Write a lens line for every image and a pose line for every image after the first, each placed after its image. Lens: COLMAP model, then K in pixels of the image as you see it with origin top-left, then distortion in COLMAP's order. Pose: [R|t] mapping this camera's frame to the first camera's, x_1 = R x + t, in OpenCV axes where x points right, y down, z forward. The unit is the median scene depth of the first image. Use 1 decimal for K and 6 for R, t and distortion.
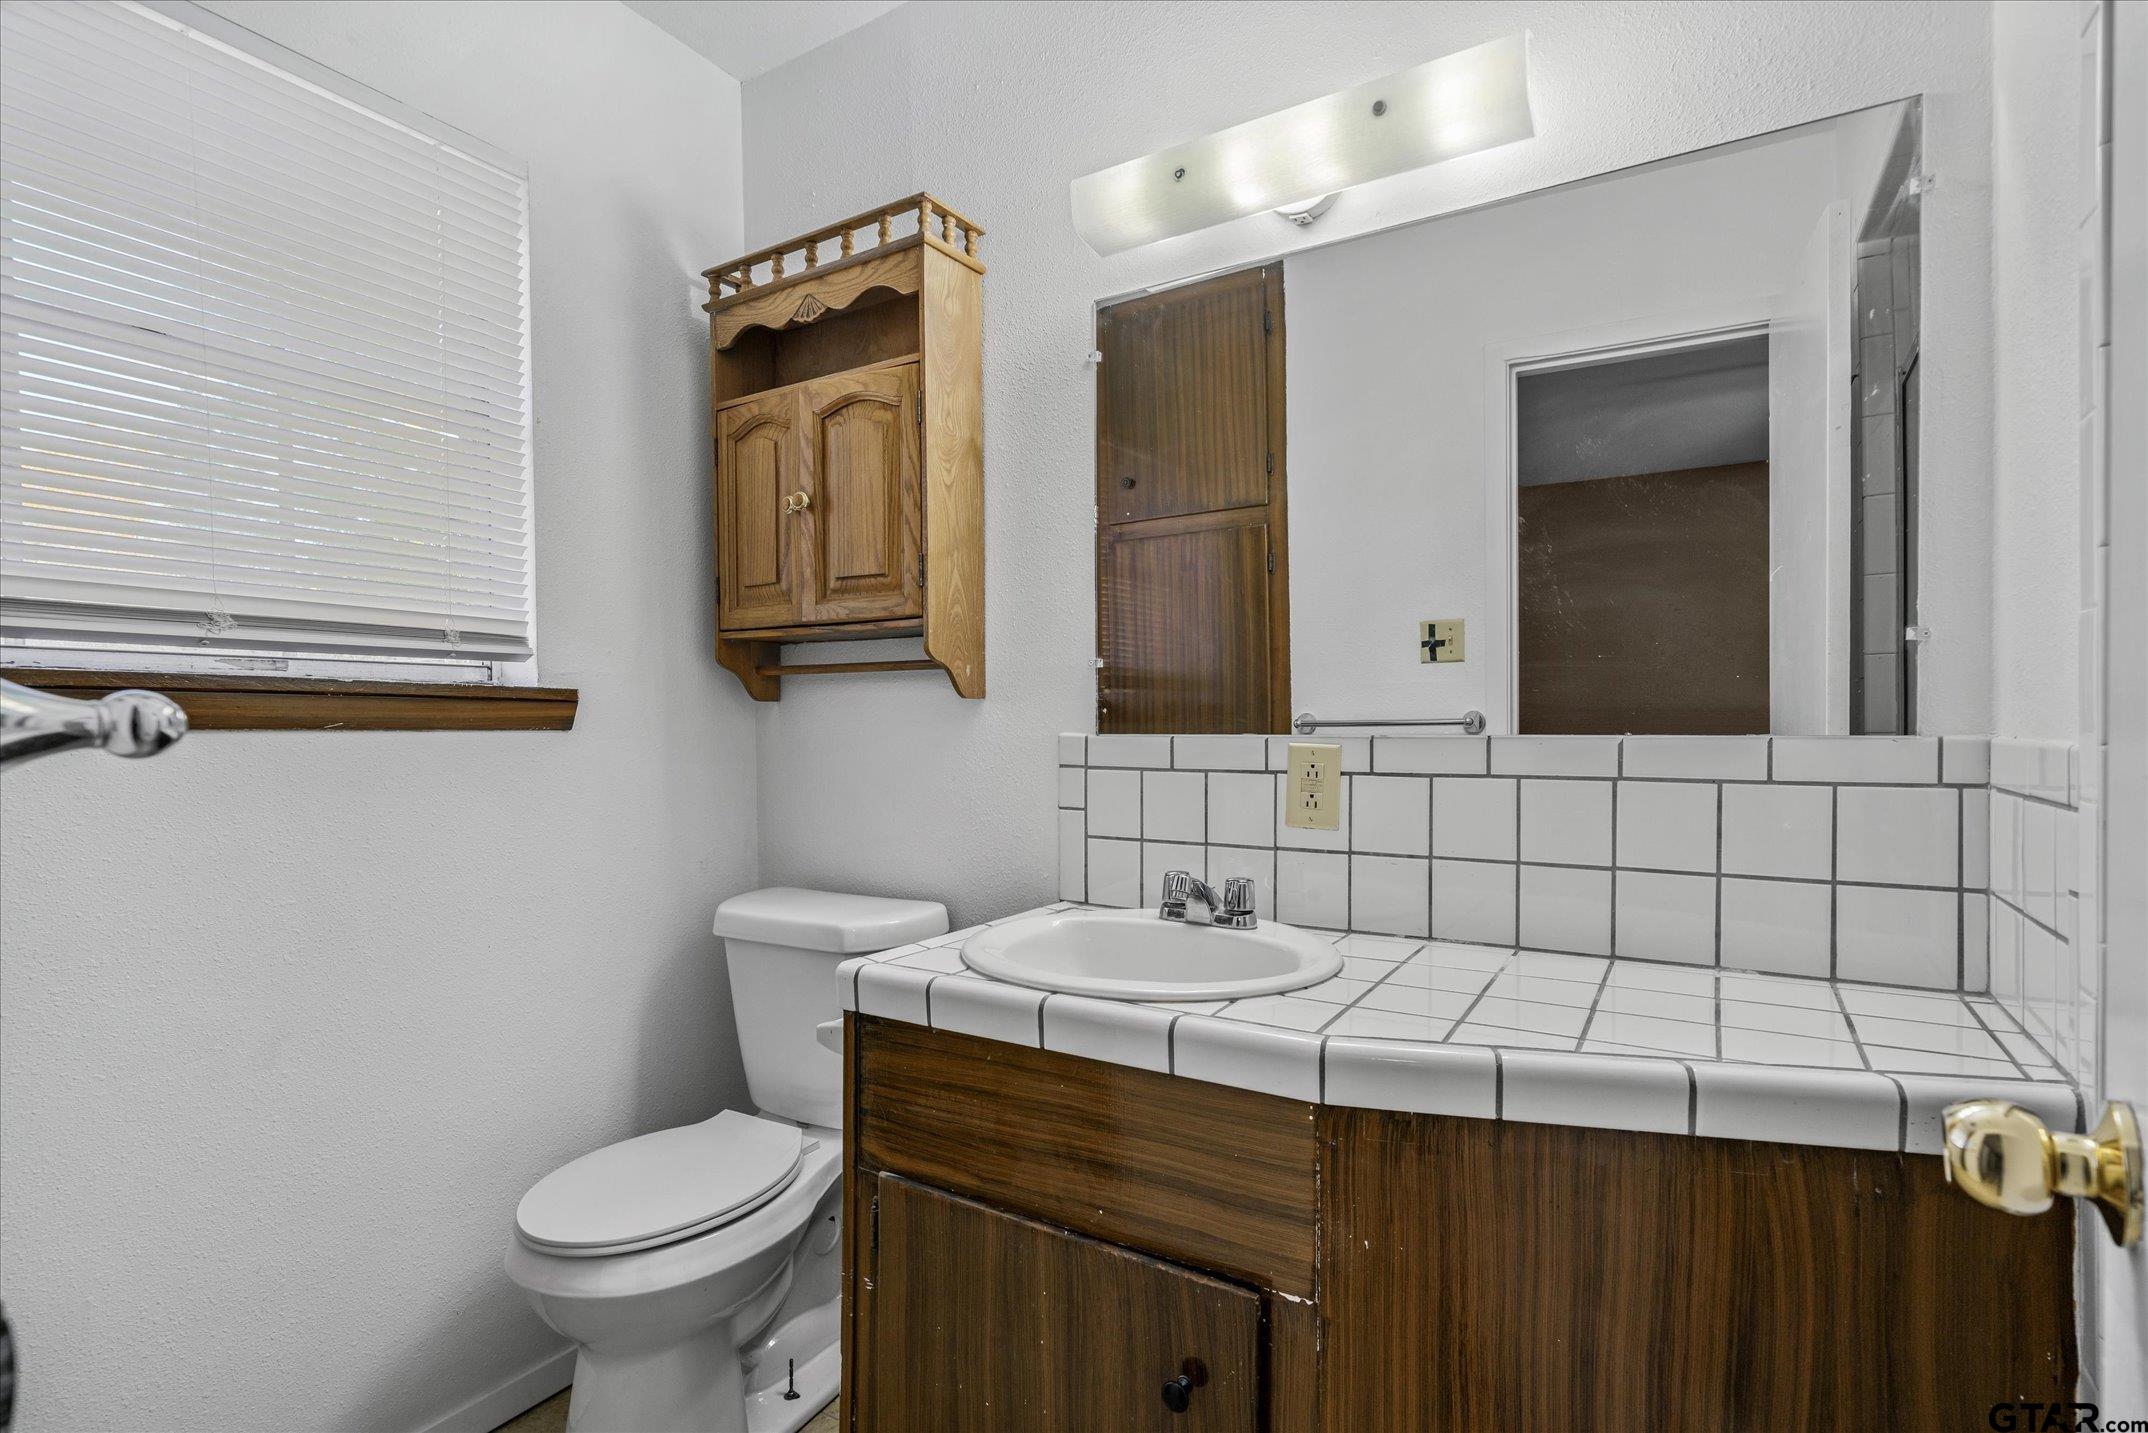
lens RADIAL K [[1051.8, 0, 1068.3], [0, 1051.8, 720.4], [0, 0, 1]] dist [-0.004781, 0.002500]
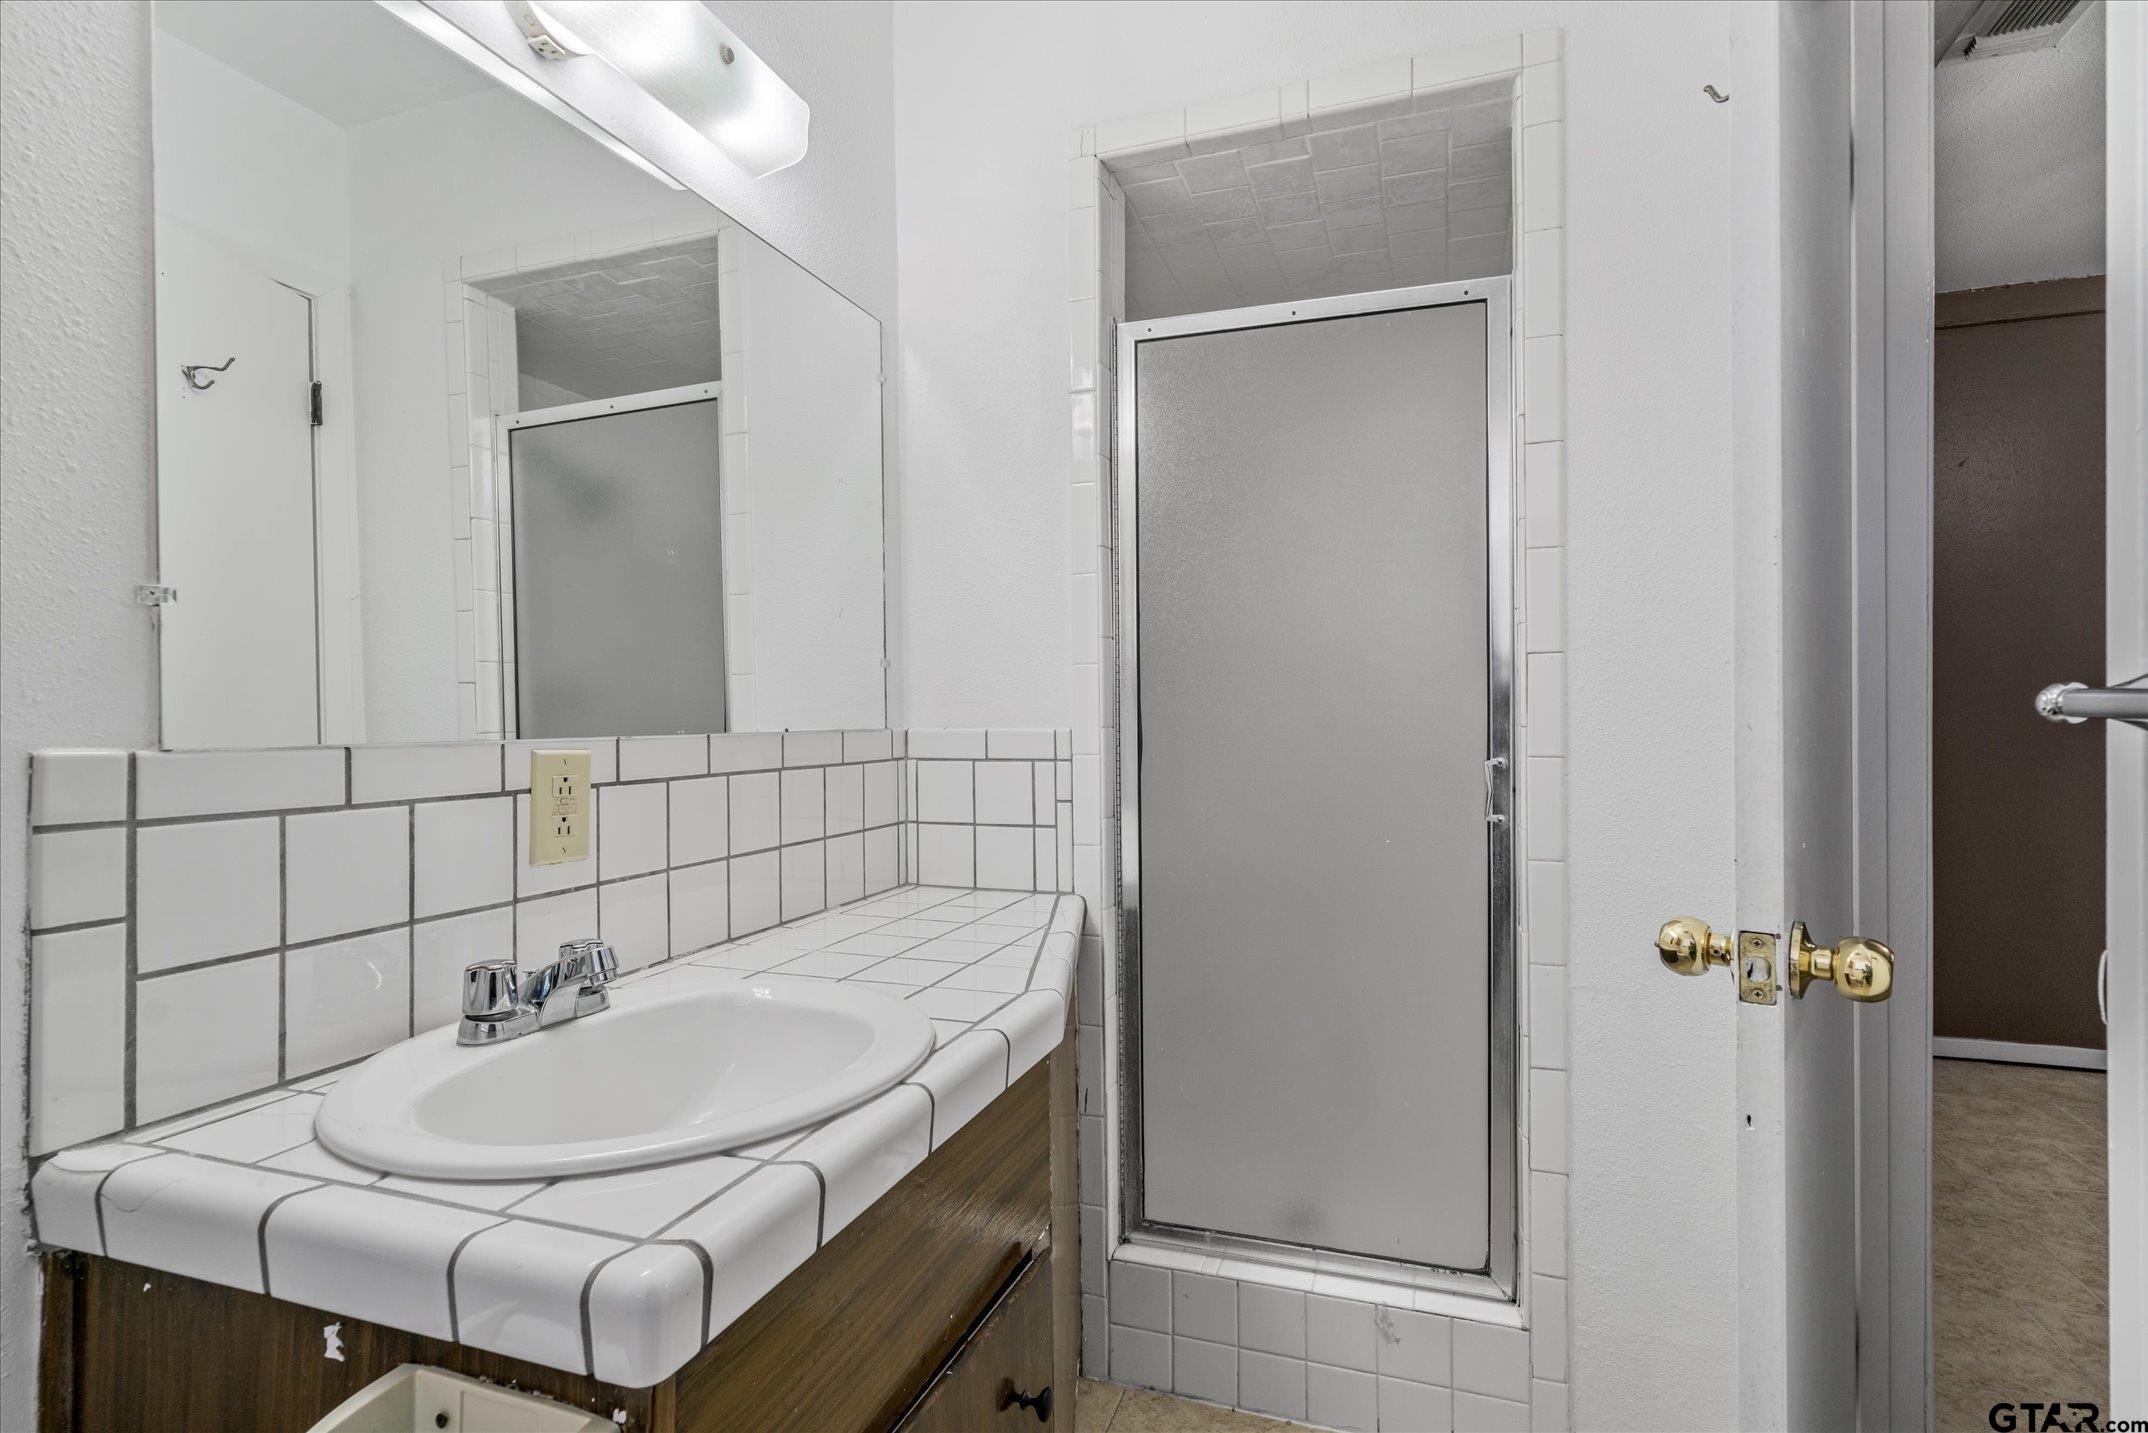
lens RADIAL K [[1051.8, 0, 1065.6], [0, 1051.8, 722.9], [0, 0, 1]] dist [-0.004781, 0.002500]
pose [[-0.215298, 0.005945, 0.976530, -0.582314], [0.017603, 0.999843, -0.002206, 0.010881], [-0.976390, 0.016715, -0.215369, 0.810532]]
